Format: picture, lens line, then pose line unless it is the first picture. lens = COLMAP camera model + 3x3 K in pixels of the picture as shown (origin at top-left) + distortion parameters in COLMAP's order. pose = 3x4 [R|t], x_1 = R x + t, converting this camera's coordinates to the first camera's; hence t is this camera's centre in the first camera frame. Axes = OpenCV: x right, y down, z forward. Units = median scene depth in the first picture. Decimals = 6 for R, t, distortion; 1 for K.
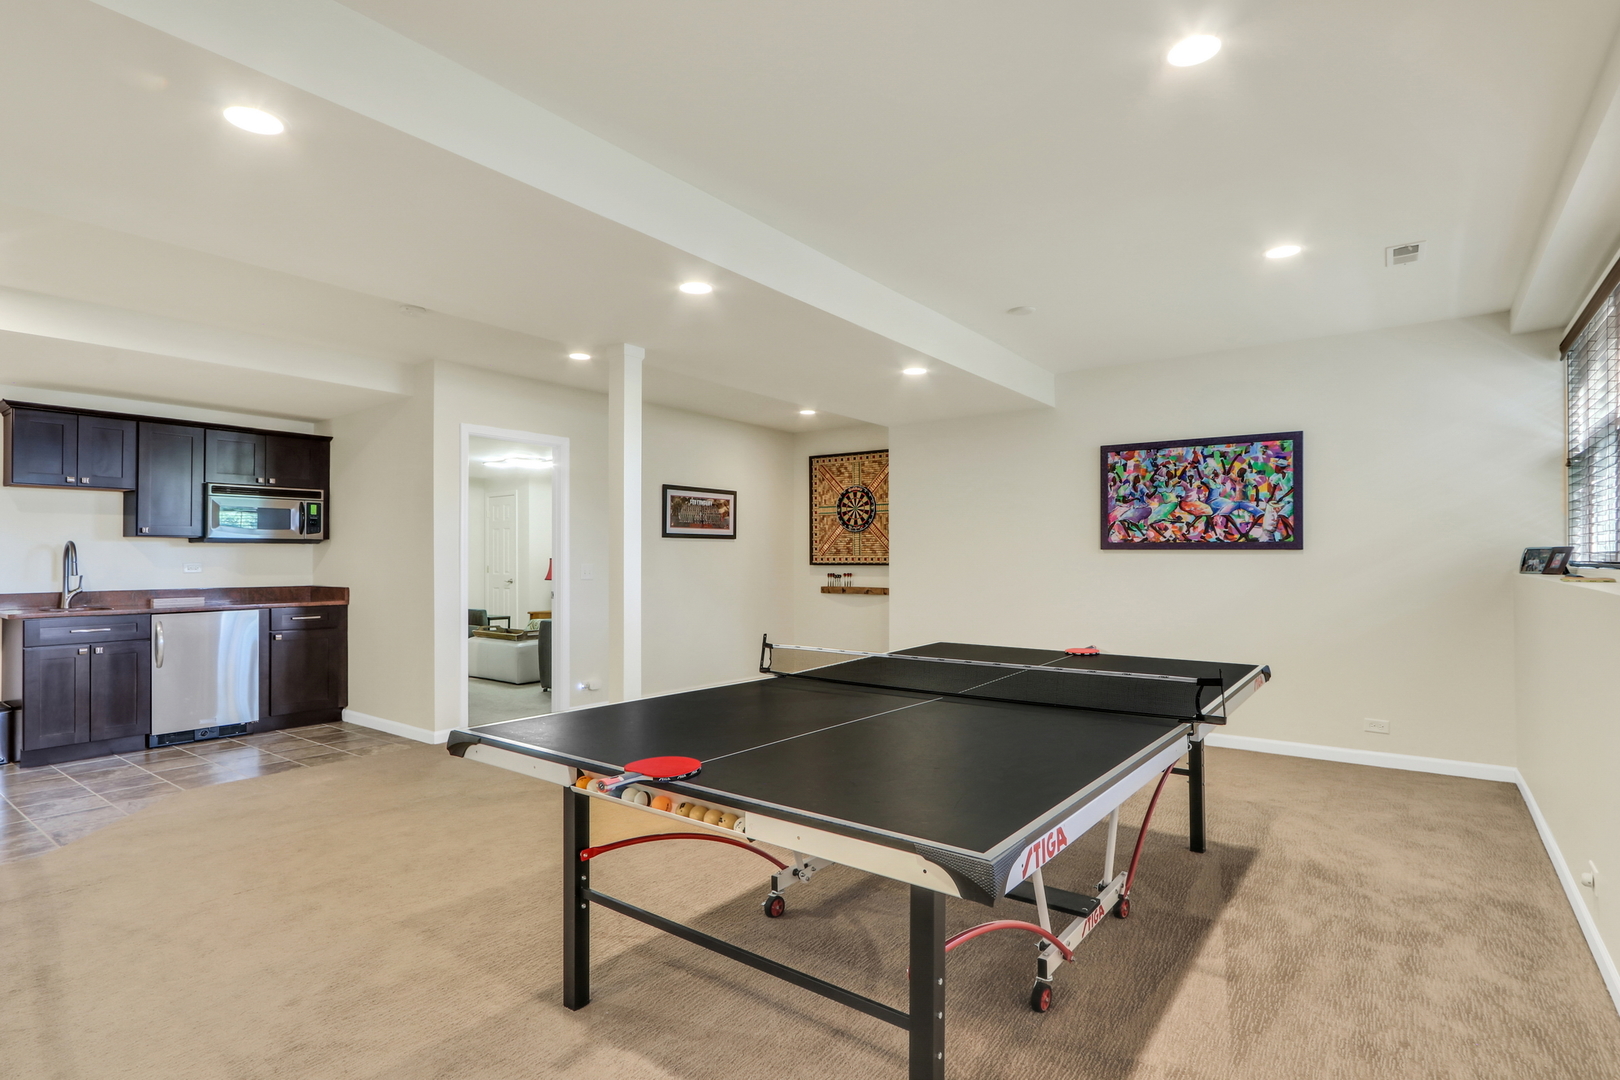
lens RADIAL K [[816.7, 0, 780.5], [0, 816.7, 545.4], [0, 0, 1]] dist [-0.001557, -0.000386]
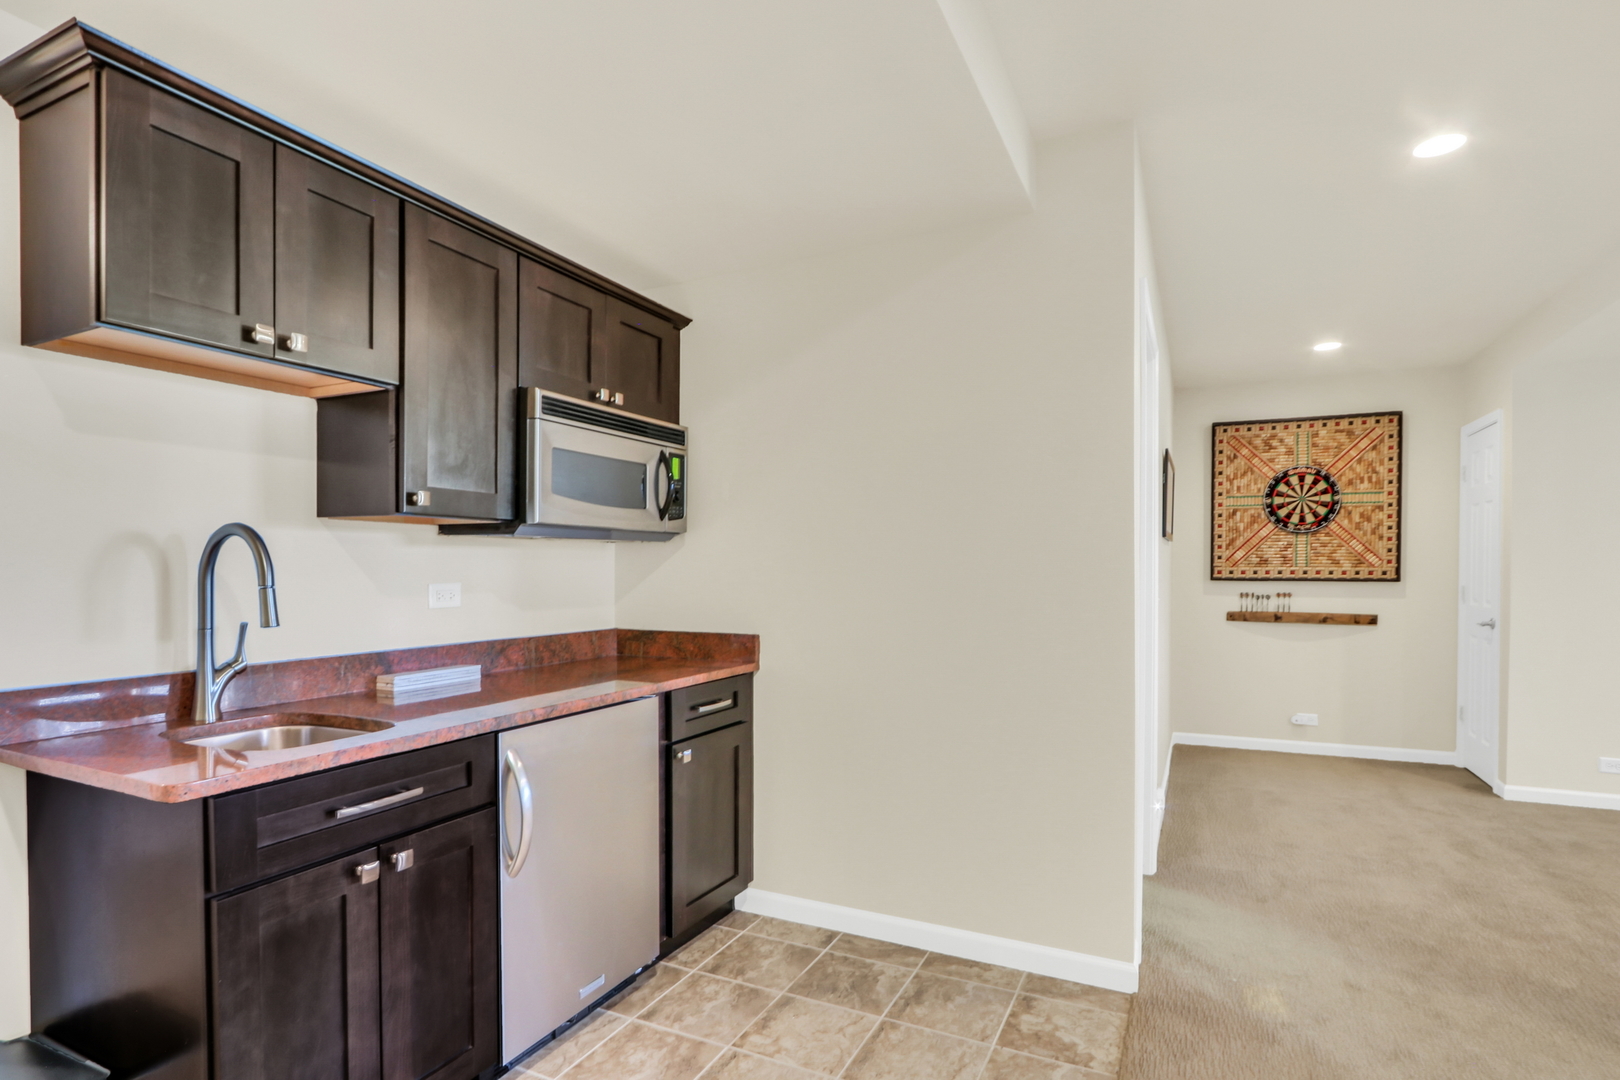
lens RADIAL K [[831.4, 0, 804.5], [0, 831.4, 577.6], [0, 0, 1]] dist [-0.033865, -0.000070]
pose [[0.979511, -0.002118, 0.201380, -0.460487], [-0.003149, 0.999661, 0.025829, 0.004634], [-0.201366, -0.025934, 0.979173, 0.403039]]
